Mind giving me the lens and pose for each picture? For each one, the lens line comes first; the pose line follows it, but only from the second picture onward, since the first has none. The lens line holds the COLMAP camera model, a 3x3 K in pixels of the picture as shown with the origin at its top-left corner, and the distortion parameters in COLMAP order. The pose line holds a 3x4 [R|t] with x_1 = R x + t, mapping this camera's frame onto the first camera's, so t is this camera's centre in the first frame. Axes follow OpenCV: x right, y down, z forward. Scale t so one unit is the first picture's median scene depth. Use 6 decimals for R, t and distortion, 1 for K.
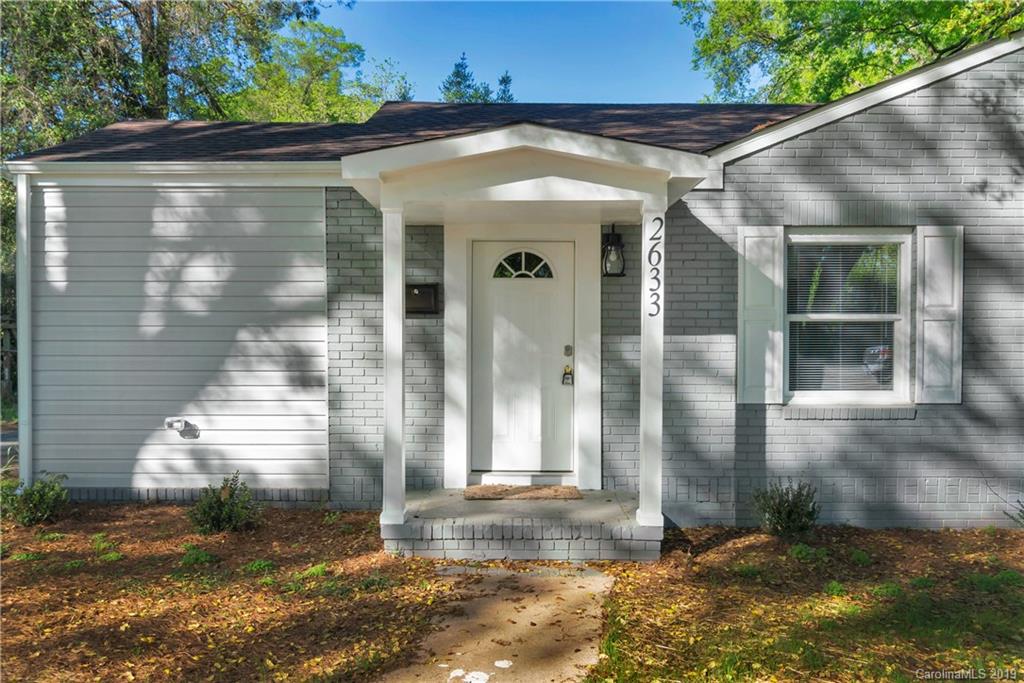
lens RADIAL K [[791.1, 0, 520.8], [0, 791.1, 346.7], [0, 0, 1]] dist [-0.006294, 0.008256]
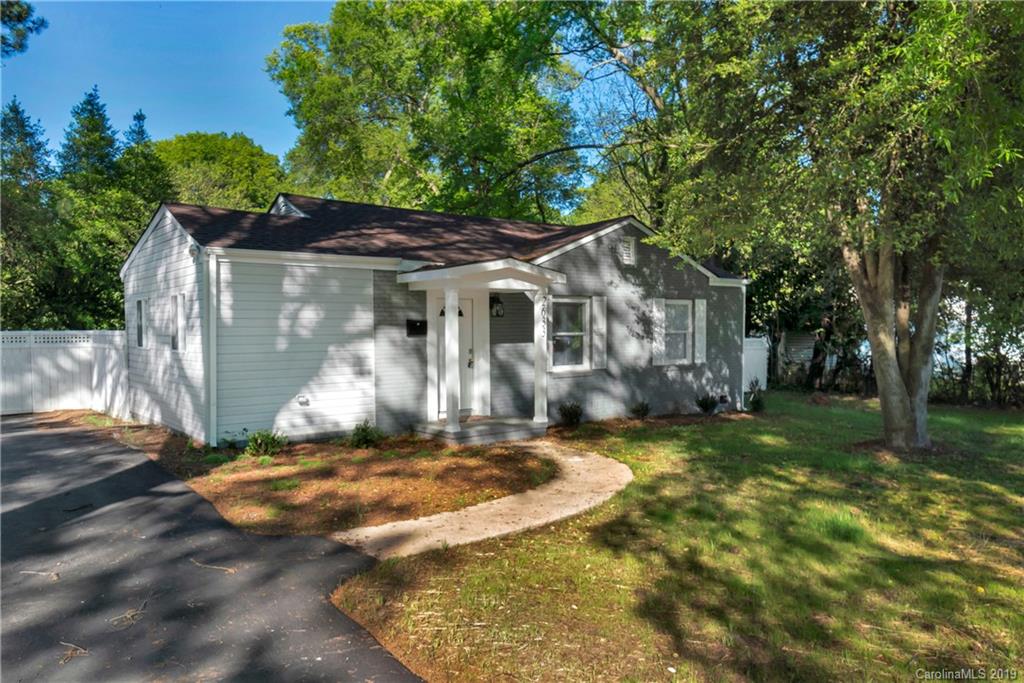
lens RADIAL K [[728.2, 0, 510.3], [0, 728.2, 342.6], [0, 0, 1]] dist [0.000591, -0.000223]
pose [[0.779690, -0.017367, 0.625924, -1.085966], [0.020288, 0.999791, 0.002468, -0.023347], [-0.625837, 0.010774, 0.779880, -0.578043]]
